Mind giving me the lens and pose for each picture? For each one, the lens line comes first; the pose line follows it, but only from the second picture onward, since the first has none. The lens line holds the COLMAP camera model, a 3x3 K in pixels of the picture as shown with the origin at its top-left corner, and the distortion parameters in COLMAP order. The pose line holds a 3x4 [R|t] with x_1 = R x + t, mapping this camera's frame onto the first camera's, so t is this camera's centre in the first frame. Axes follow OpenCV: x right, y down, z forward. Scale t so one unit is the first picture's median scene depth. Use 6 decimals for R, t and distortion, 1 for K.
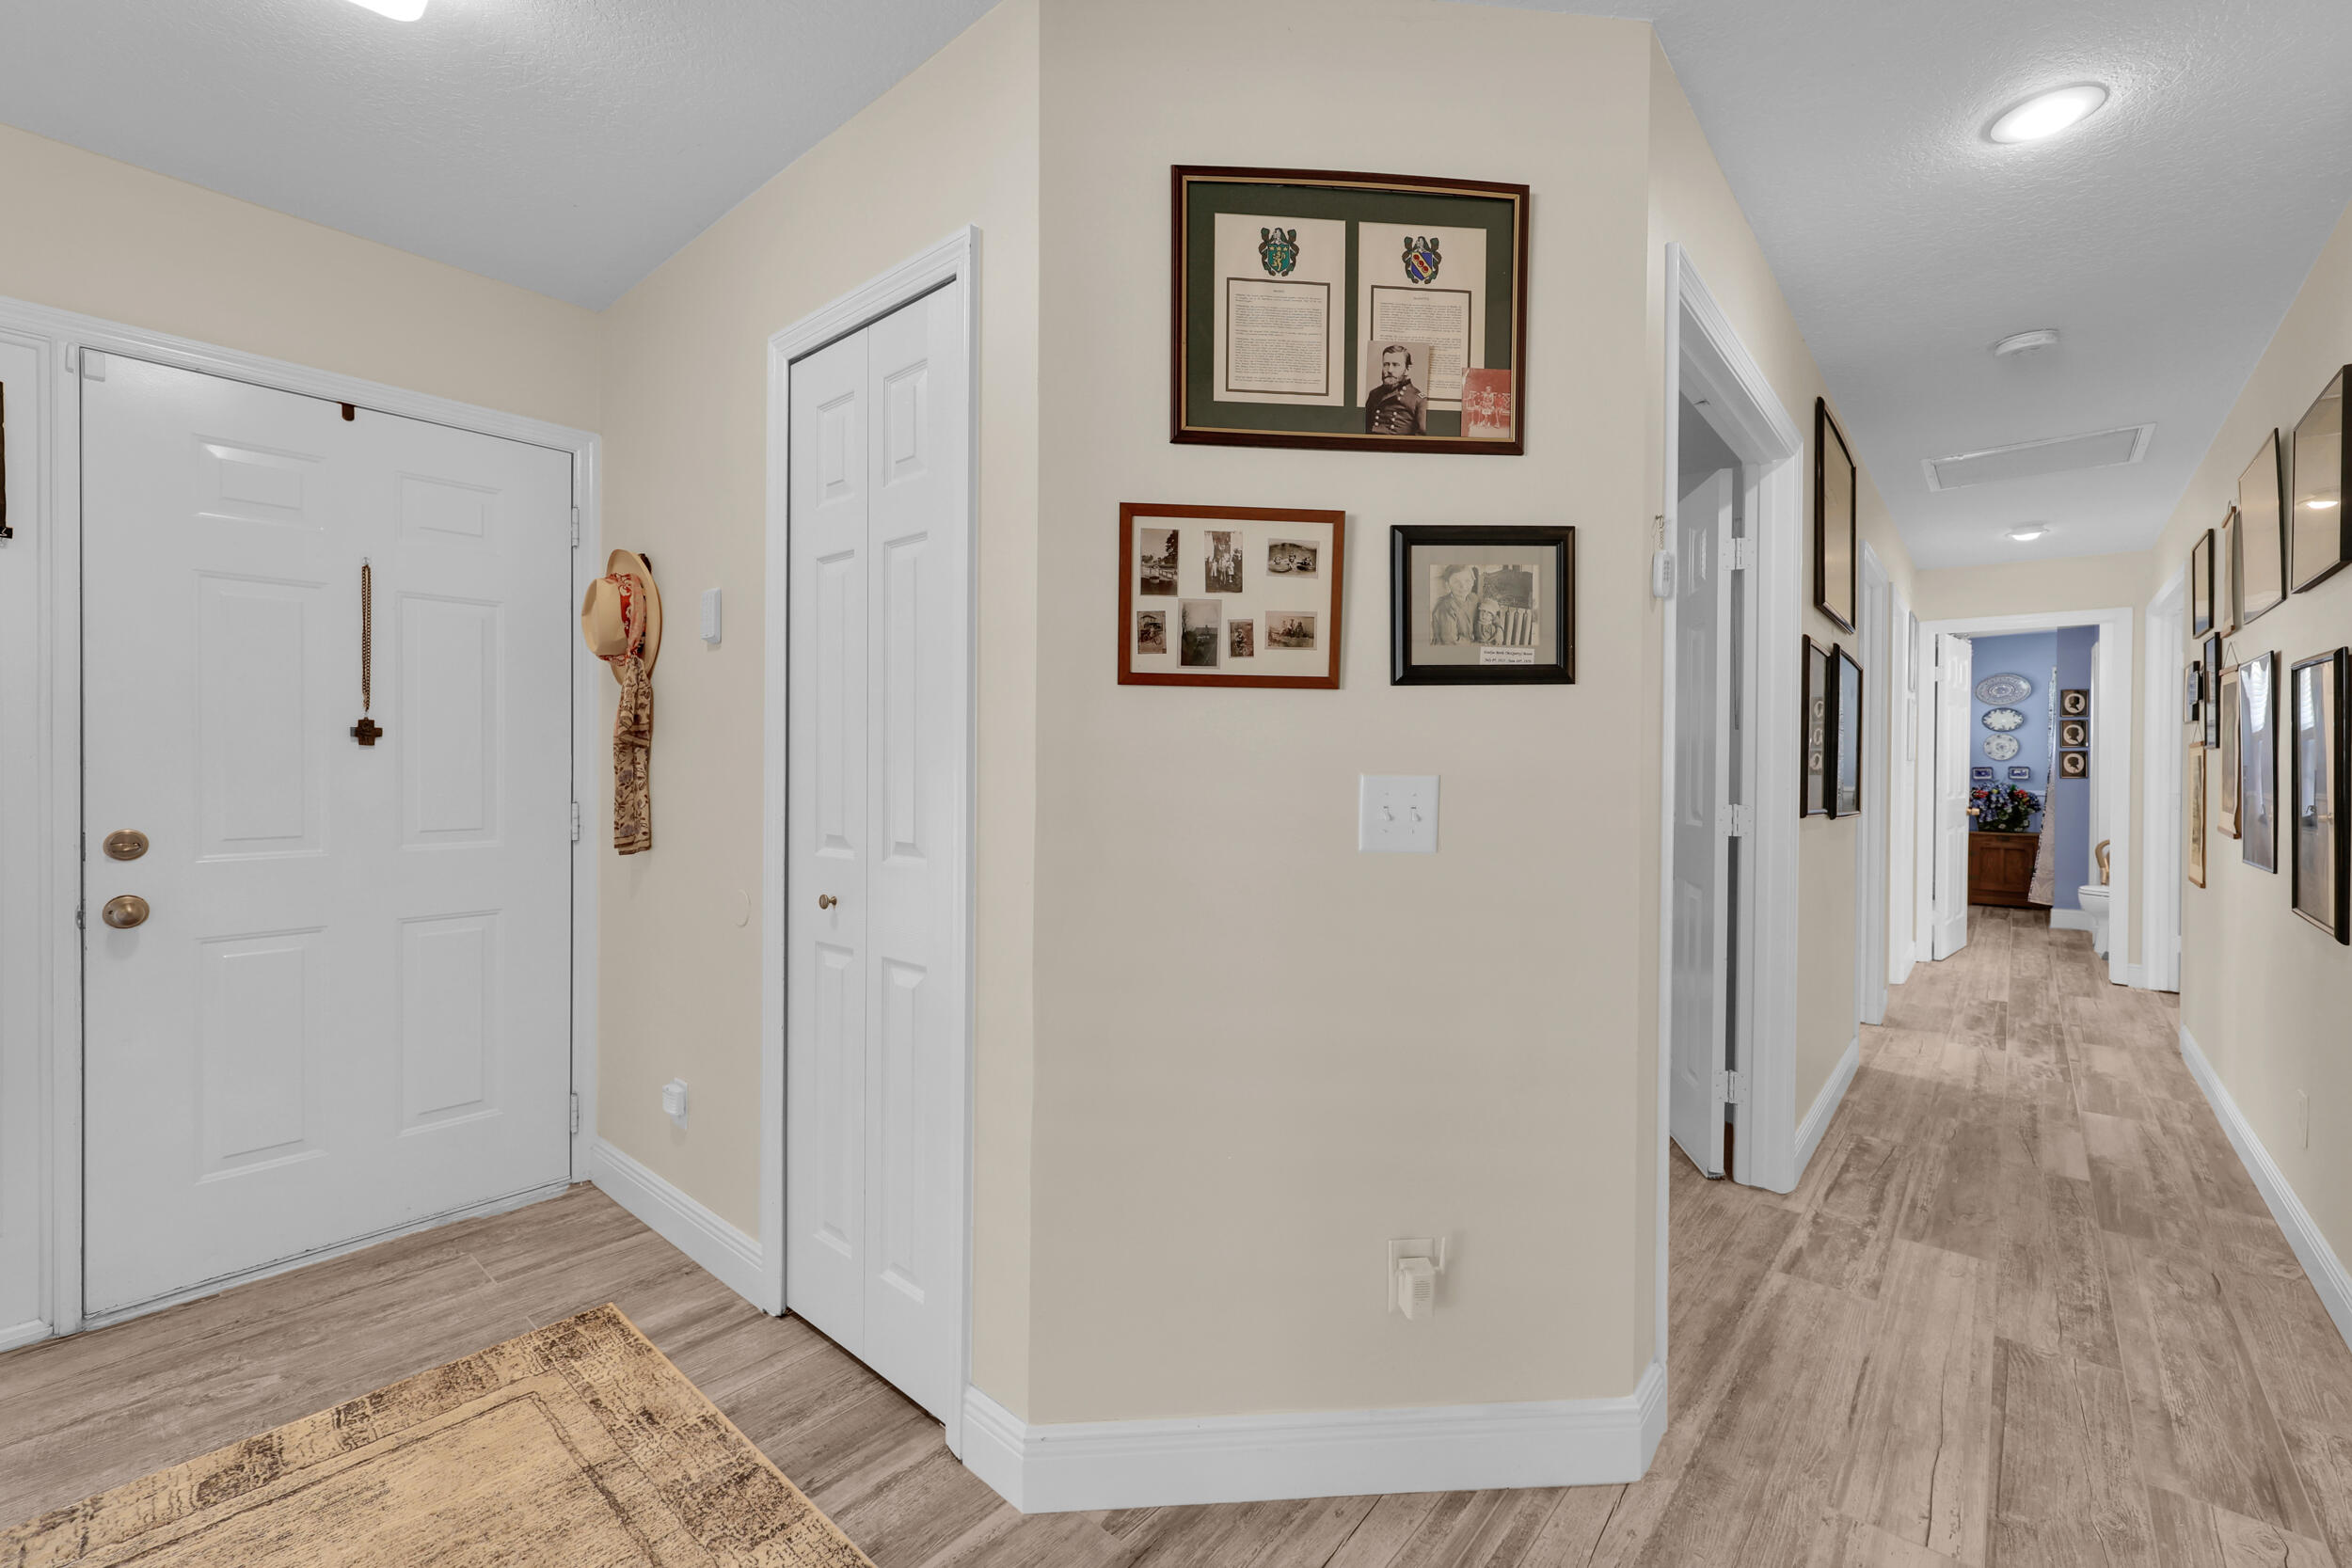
lens RADIAL K [[960.3, 0, 1176.2], [0, 960.3, 779.4], [0, 0, 1]] dist [0.000354, 0.000877]
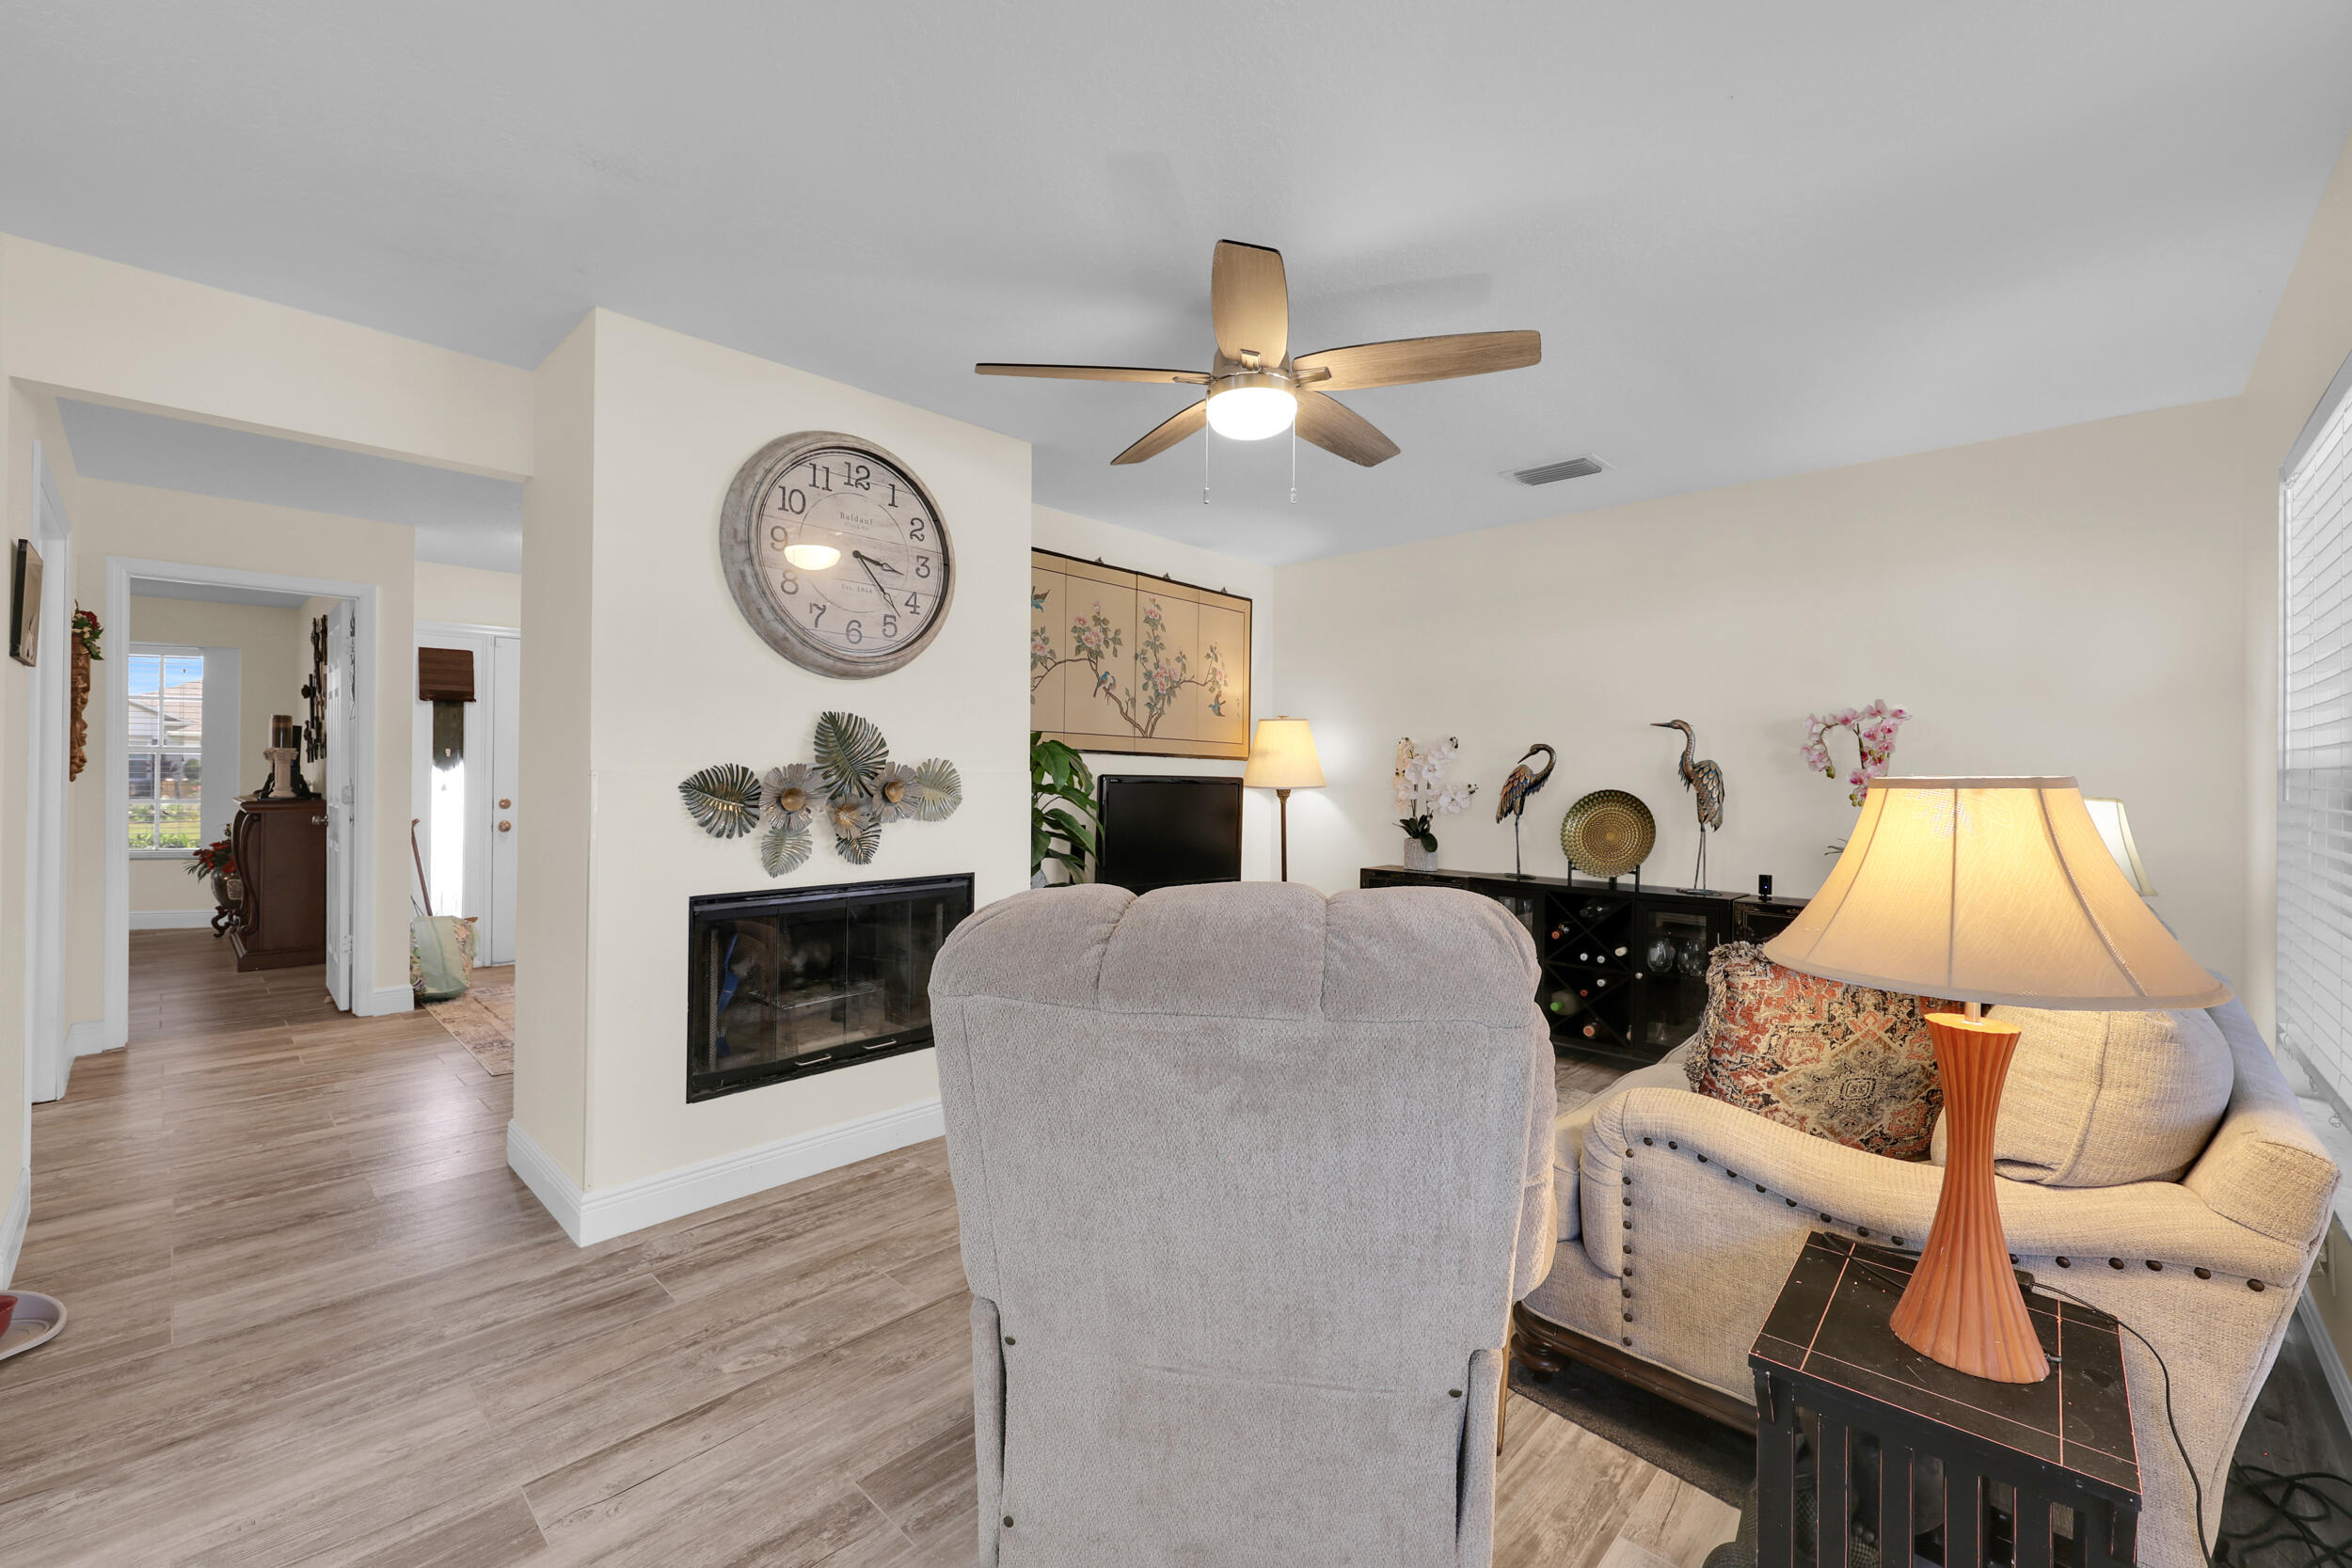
lens RADIAL K [[960.3, 0, 1169.2], [0, 960.3, 769.9], [0, 0, 1]] dist [0.000354, 0.000877]
pose [[0.998643, 0.006349, -0.051689, 1.210597], [-0.006603, 0.999967, -0.004727, -0.024358], [0.051658, 0.005062, 0.998652, 0.056536]]
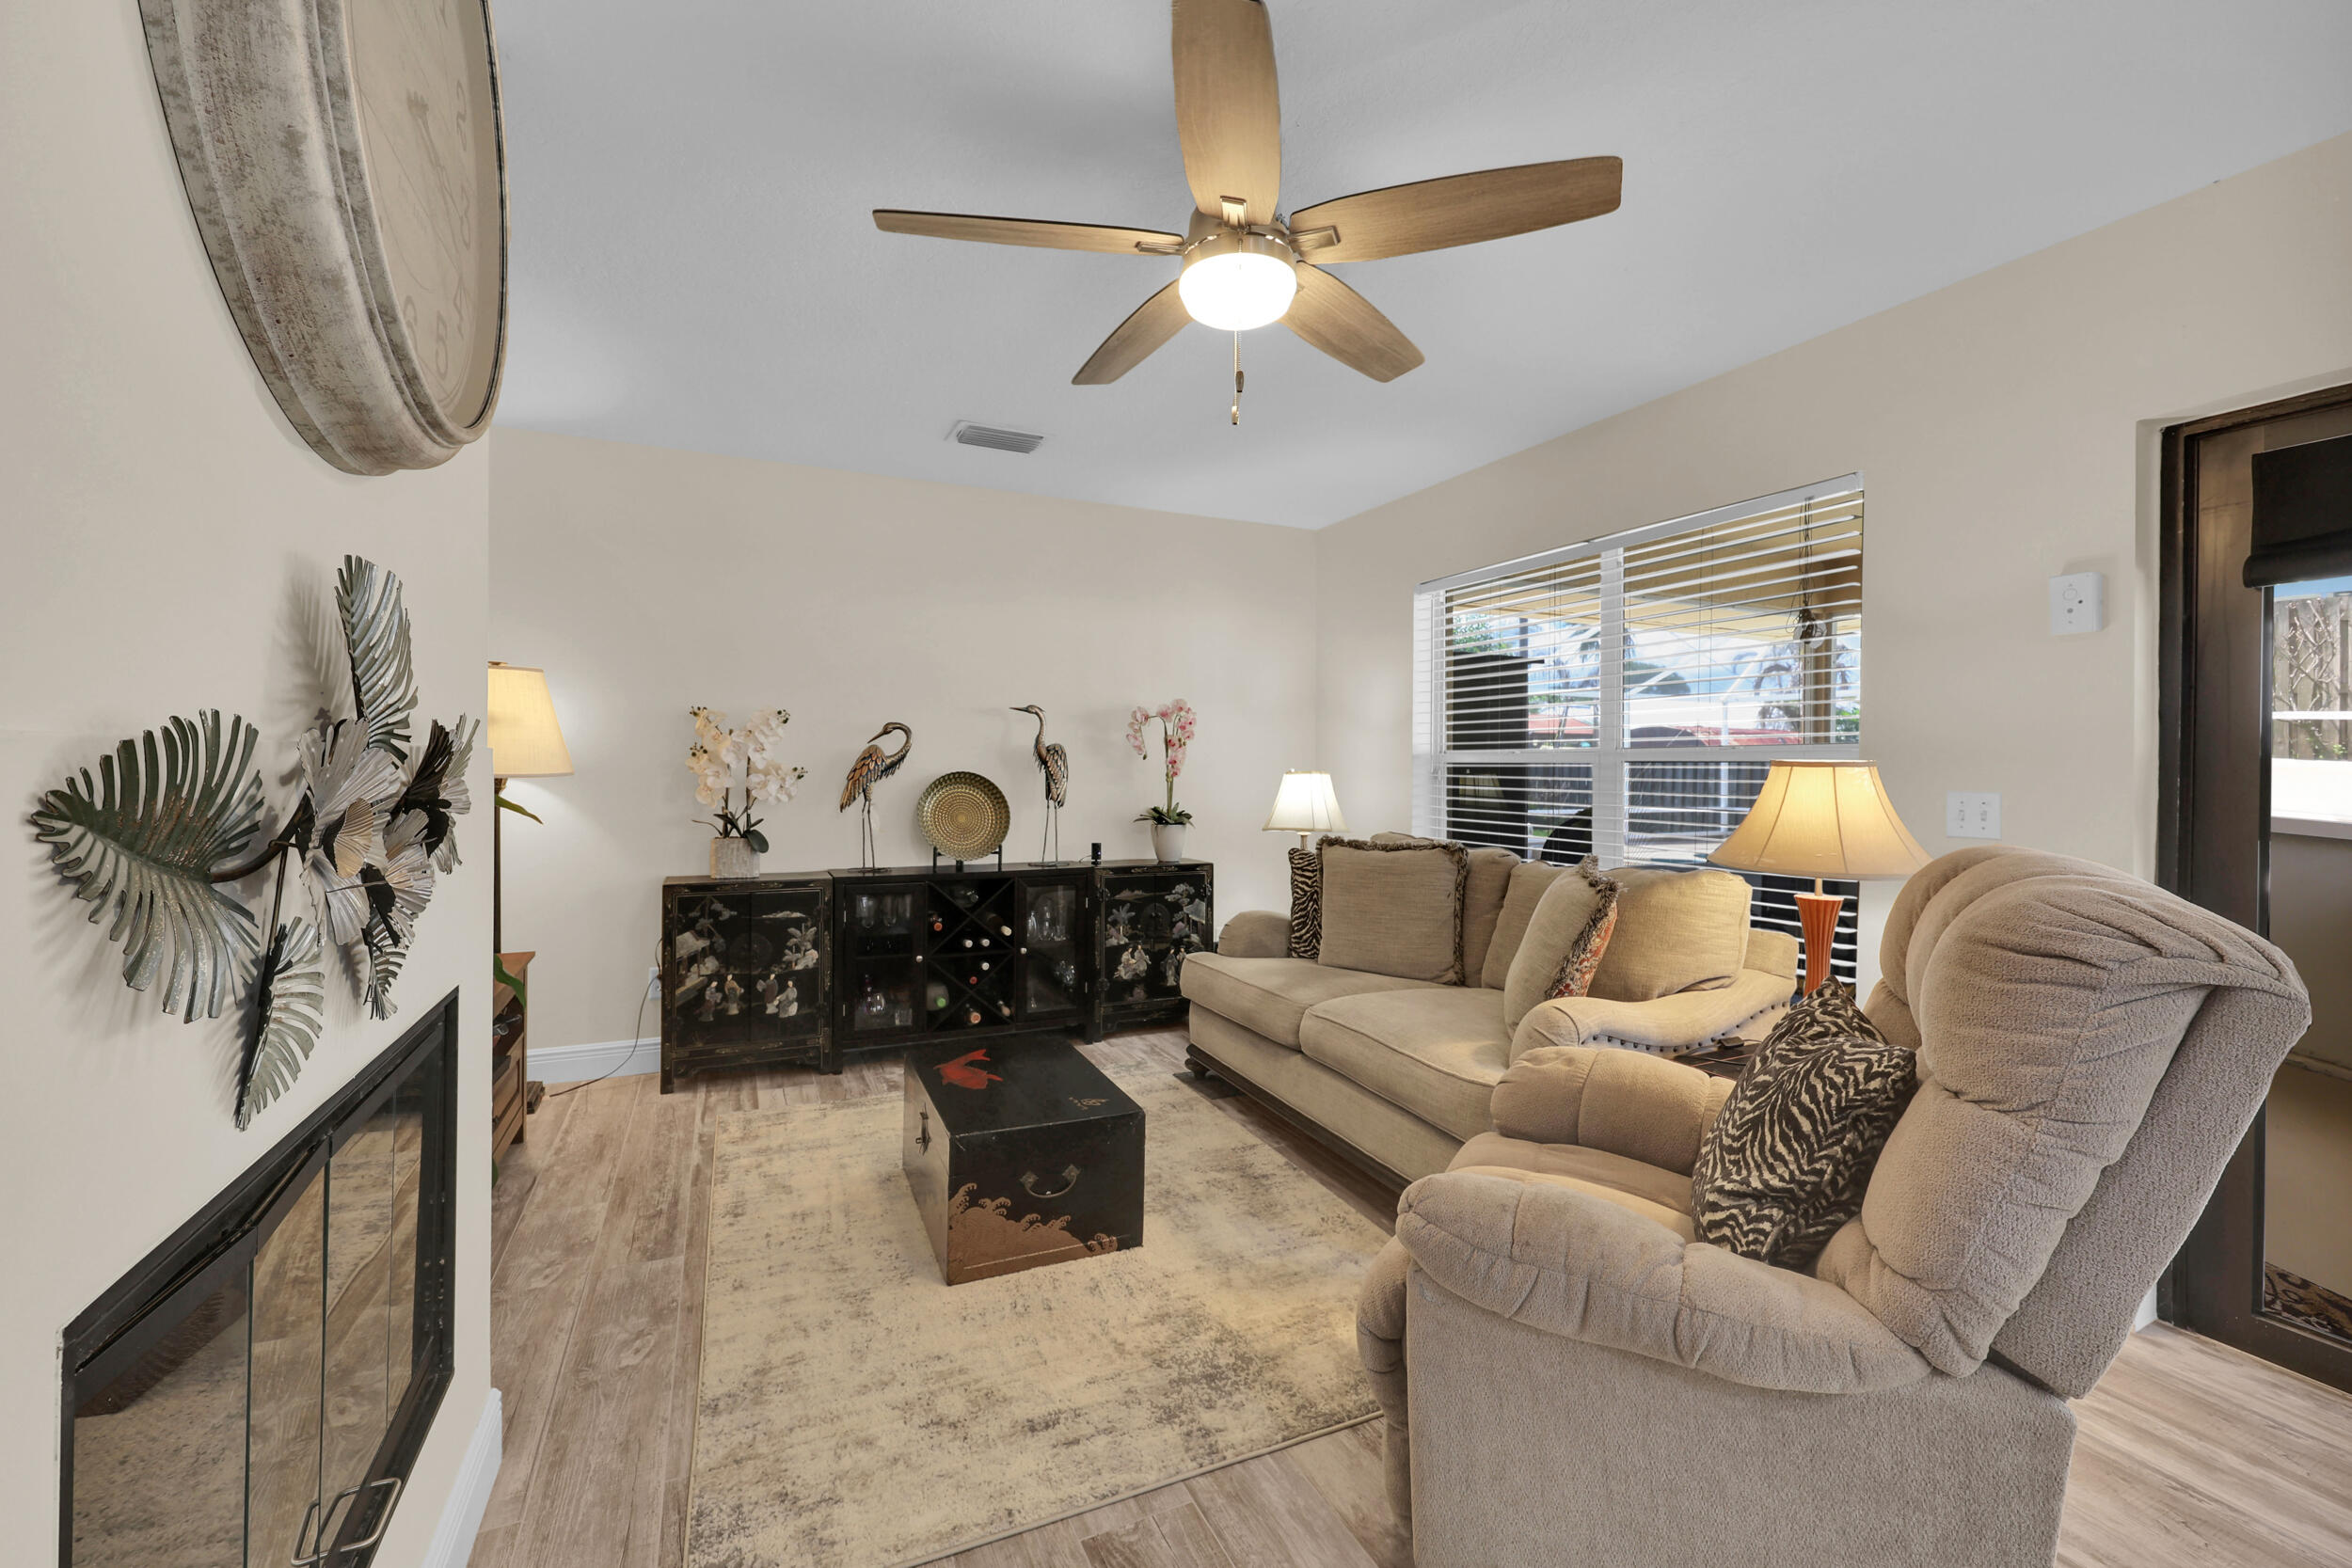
lens RADIAL K [[960.3, 0, 1179.9], [0, 960.3, 770.4], [0, 0, 1]] dist [0.000354, 0.000877]
pose [[0.399597, -0.004340, 0.916681, 0.563230], [-0.006904, 0.999946, 0.007744, -0.020462], [-0.916665, -0.009423, 0.399545, 0.724543]]
